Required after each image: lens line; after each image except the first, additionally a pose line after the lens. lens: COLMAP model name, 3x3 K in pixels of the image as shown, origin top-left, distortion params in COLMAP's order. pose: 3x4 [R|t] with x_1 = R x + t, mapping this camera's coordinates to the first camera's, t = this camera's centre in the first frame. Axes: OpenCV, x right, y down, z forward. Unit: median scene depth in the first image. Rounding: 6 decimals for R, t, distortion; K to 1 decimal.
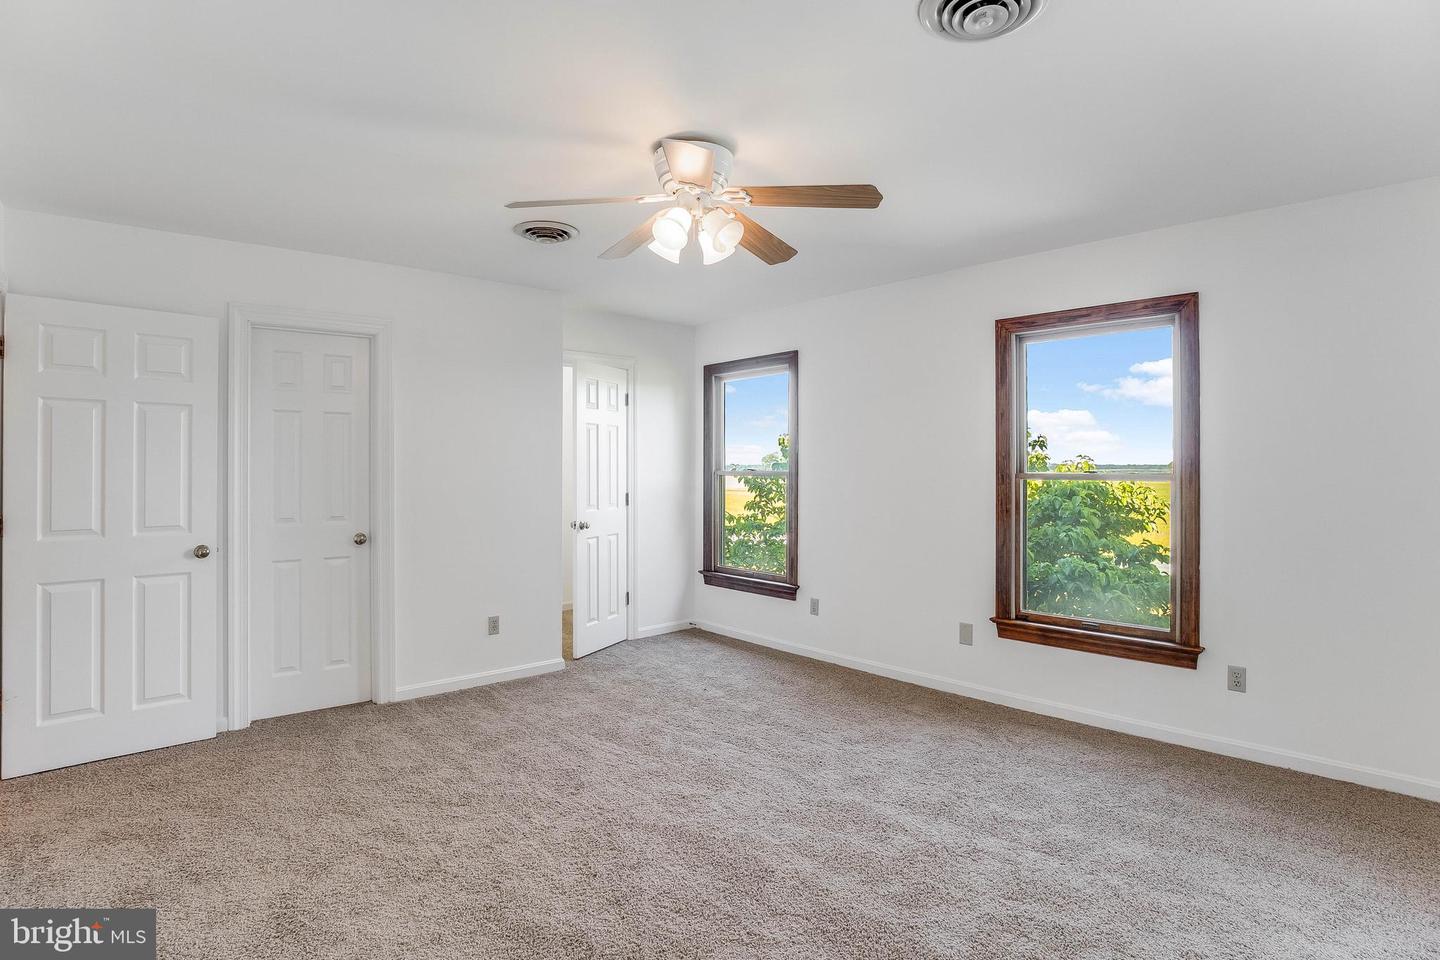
lens RADIAL K [[706.5, 0, 720.0], [0, 706.5, 480.0], [0, 0, 1]] dist [-0.082529, 0.000788]
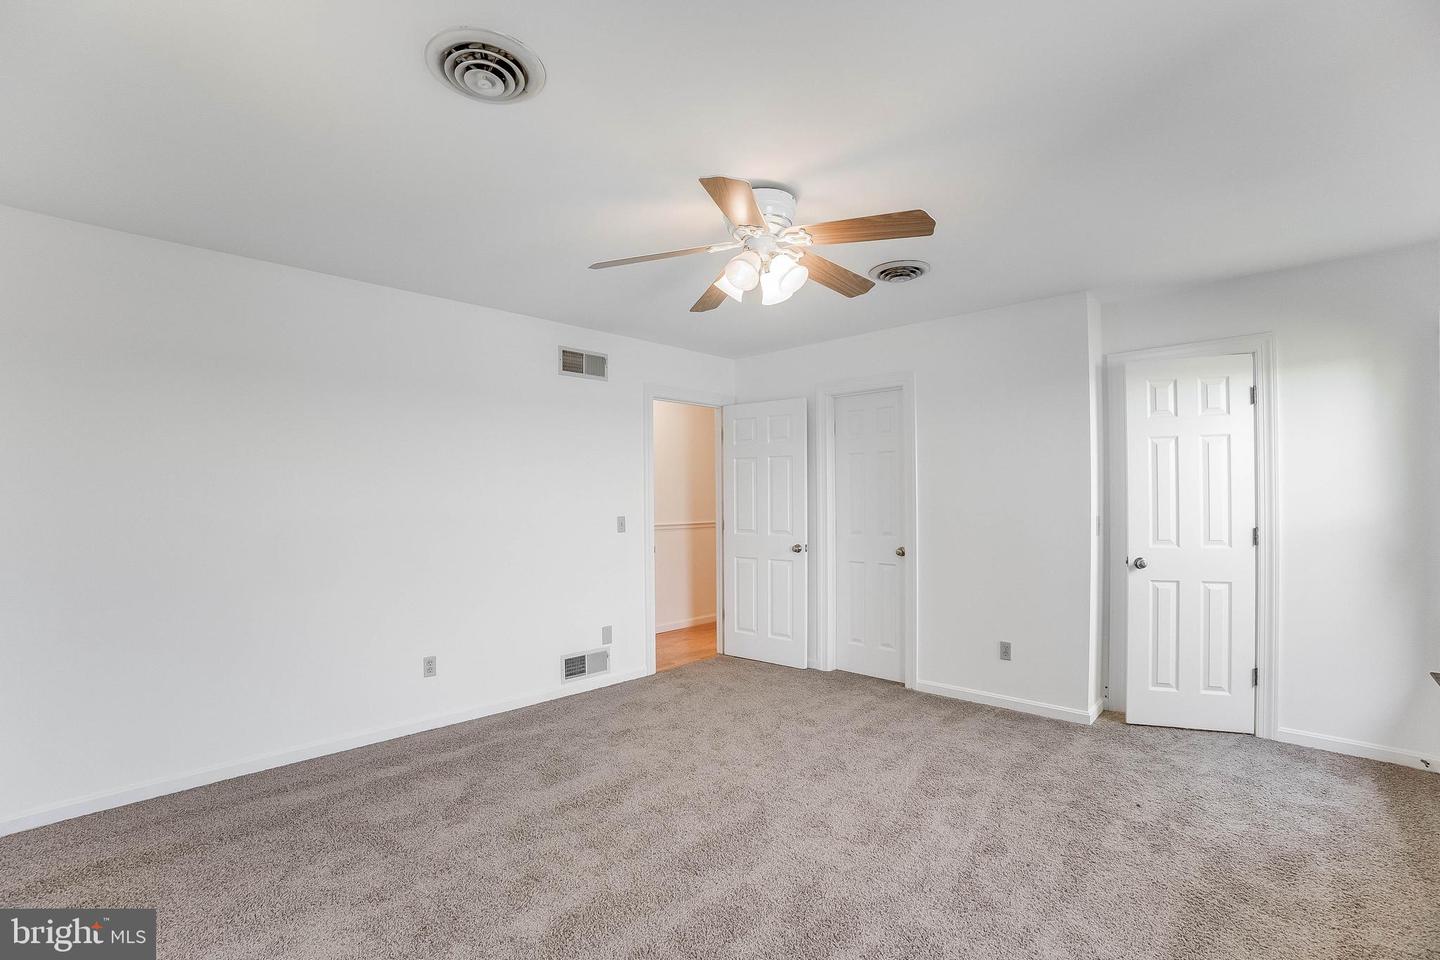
lens RADIAL K [[721.6, 0, 709.5], [0, 721.6, 503.8], [0, 0, 1]] dist [-0.087152, 0.042964]
pose [[0.042313, 0.024794, -0.998797, 0.780445], [0.002117, 0.999688, 0.024906, -0.034713], [0.999102, -0.003168, 0.042248, 0.617081]]
